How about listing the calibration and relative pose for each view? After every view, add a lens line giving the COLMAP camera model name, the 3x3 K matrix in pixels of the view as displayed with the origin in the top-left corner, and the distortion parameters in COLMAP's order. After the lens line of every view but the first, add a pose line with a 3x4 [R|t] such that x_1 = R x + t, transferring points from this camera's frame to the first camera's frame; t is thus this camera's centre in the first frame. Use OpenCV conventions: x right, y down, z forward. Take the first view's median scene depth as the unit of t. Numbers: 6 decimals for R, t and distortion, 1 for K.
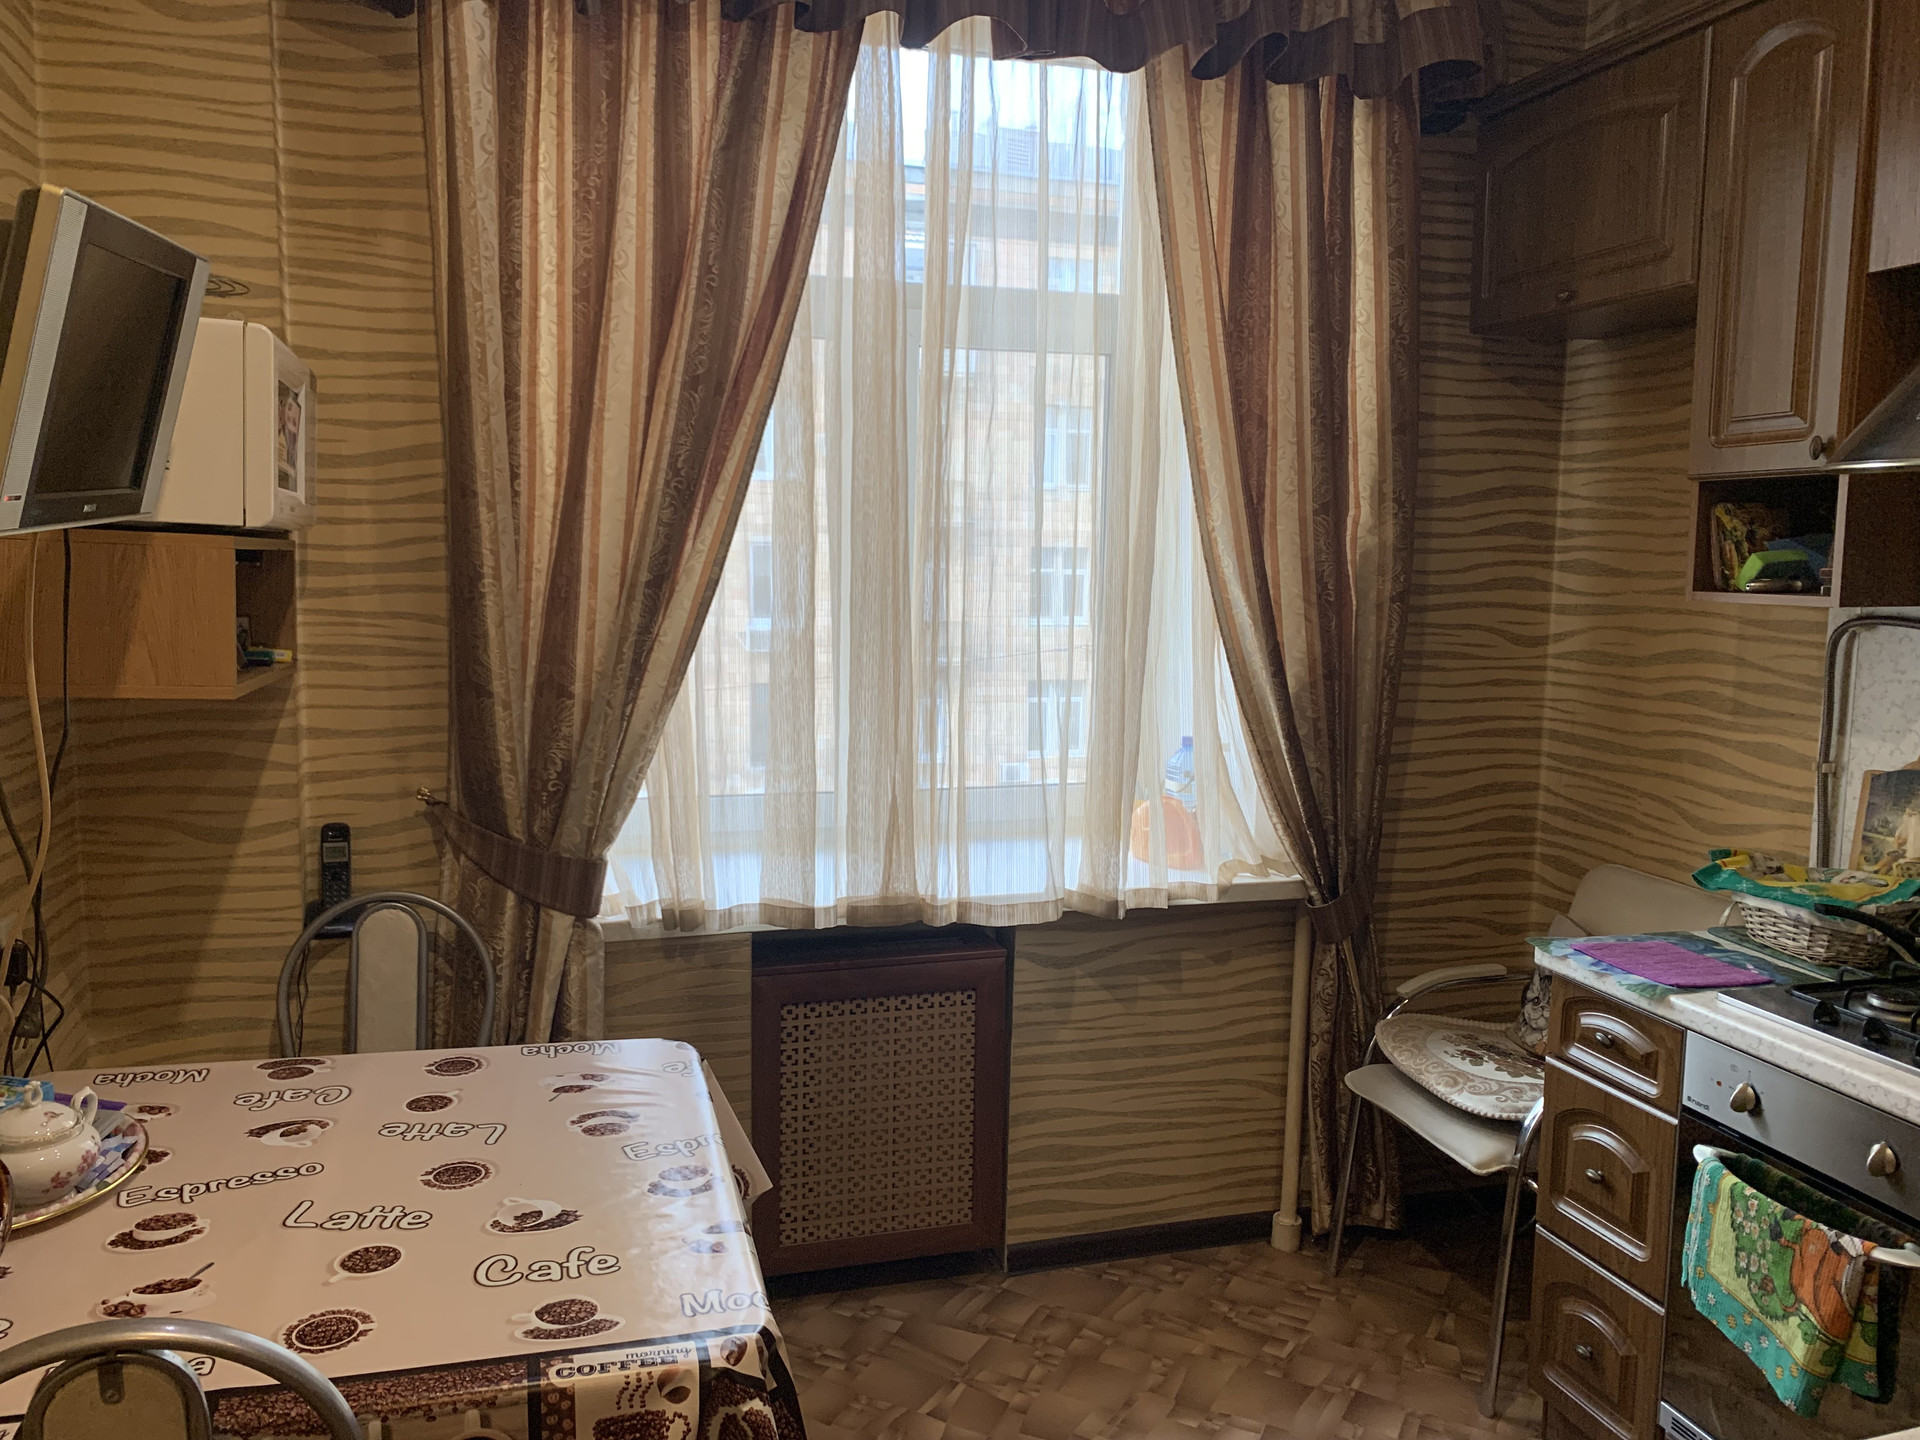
lens RADIAL K [[1472.7, 0, 954.3], [0, 1472.7, 720.0], [0, 0, 1]] dist [0.031085, -0.040746]
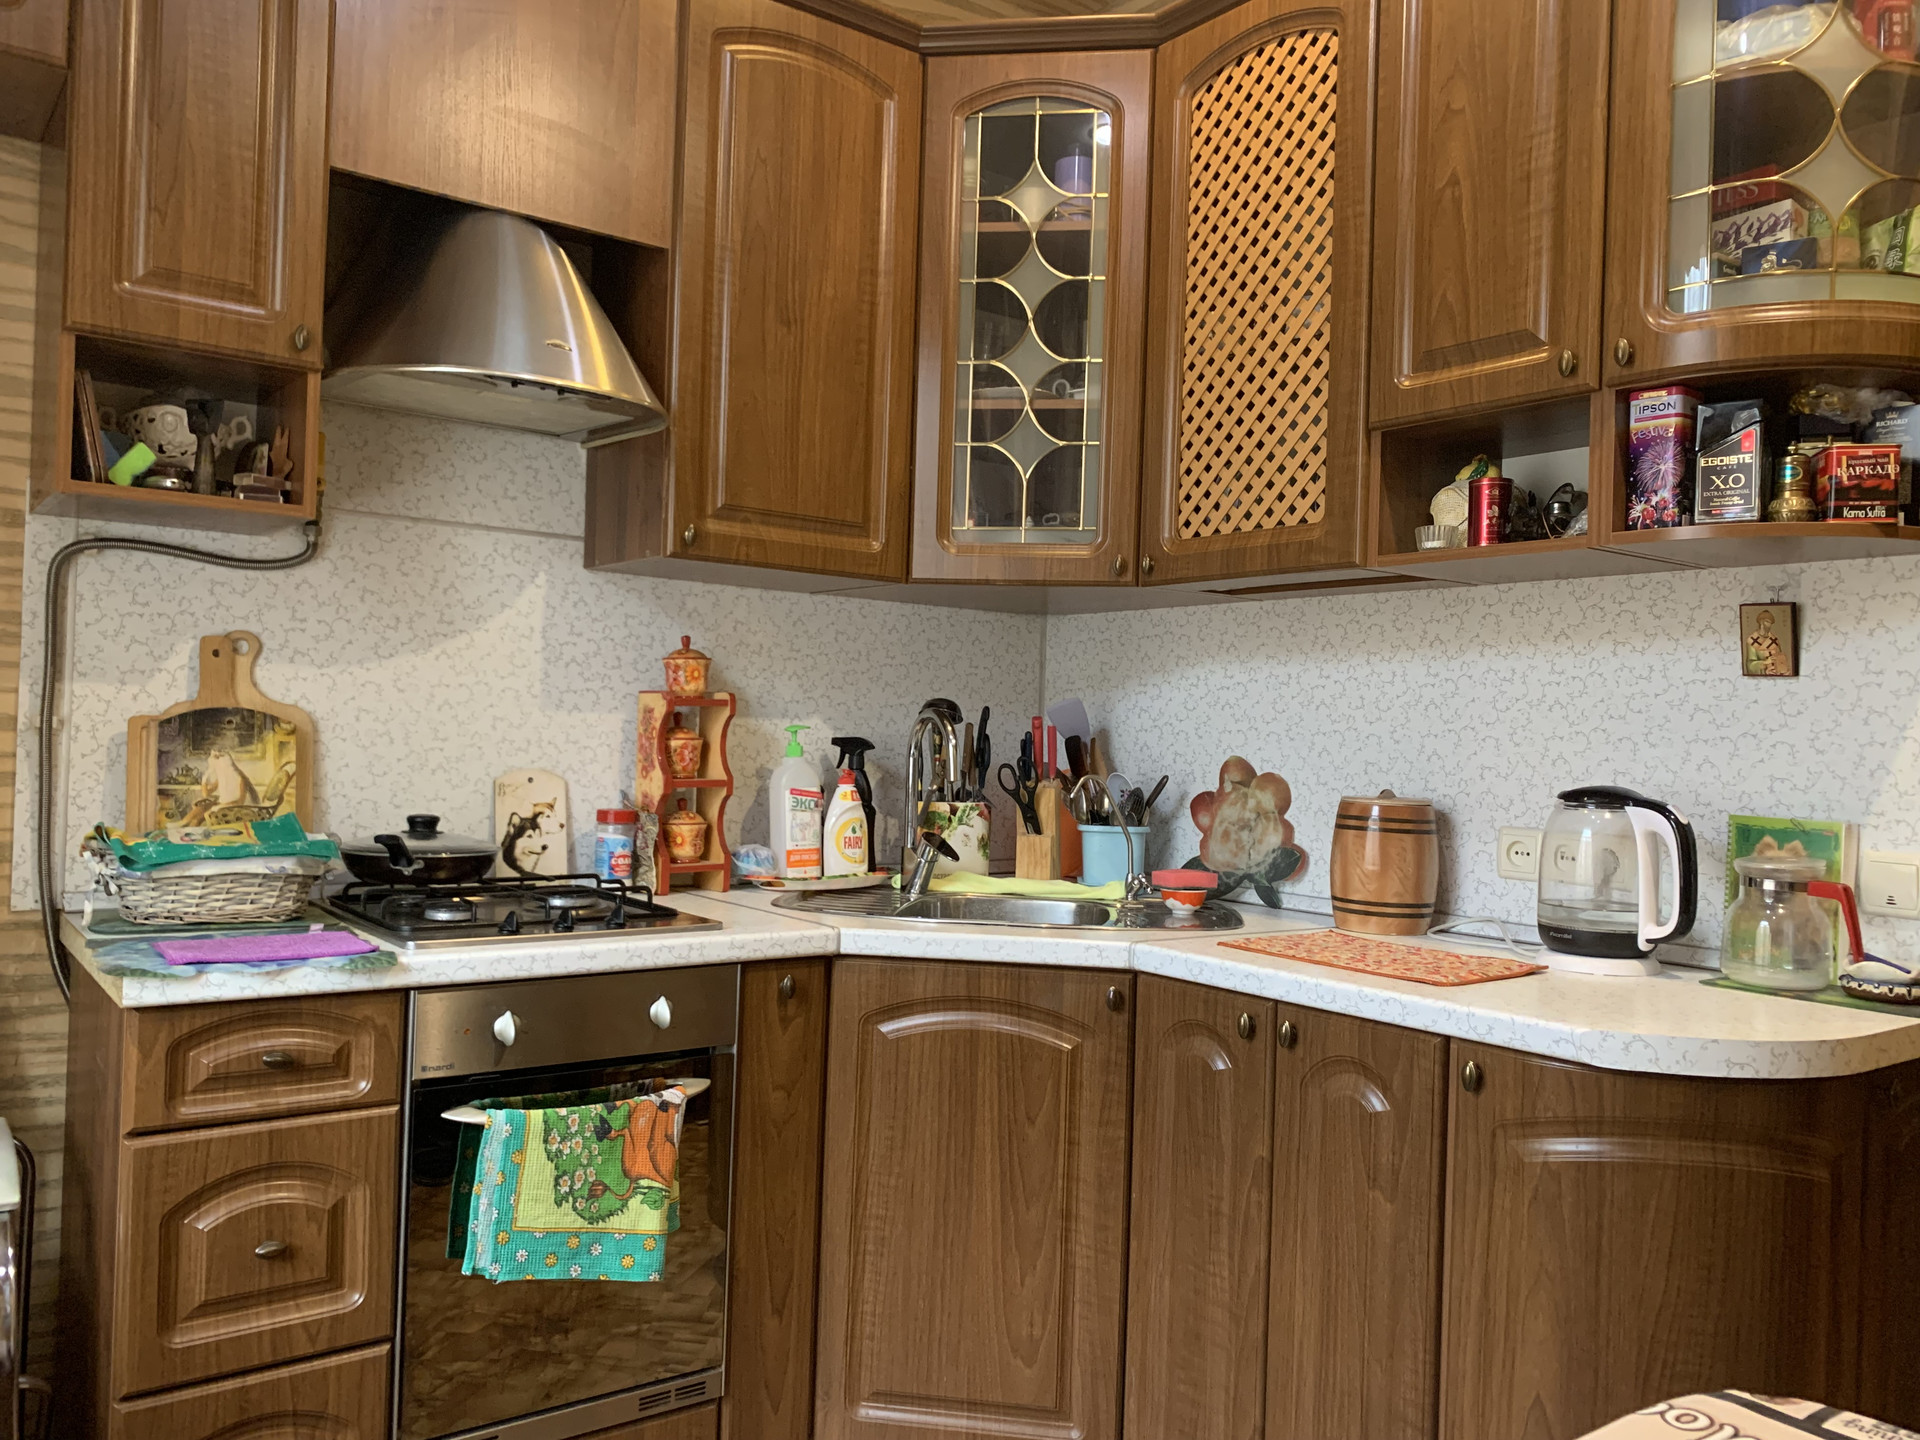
lens RADIAL K [[1472.7, 0, 959.5], [0, 1472.7, 720.4], [0, 0, 1]] dist [0.031085, -0.040746]
pose [[-0.353388, -0.017135, 0.935320, -0.419455], [0.072862, 0.996291, 0.045781, 0.037298], [-0.932635, 0.084327, -0.350829, 1.003875]]
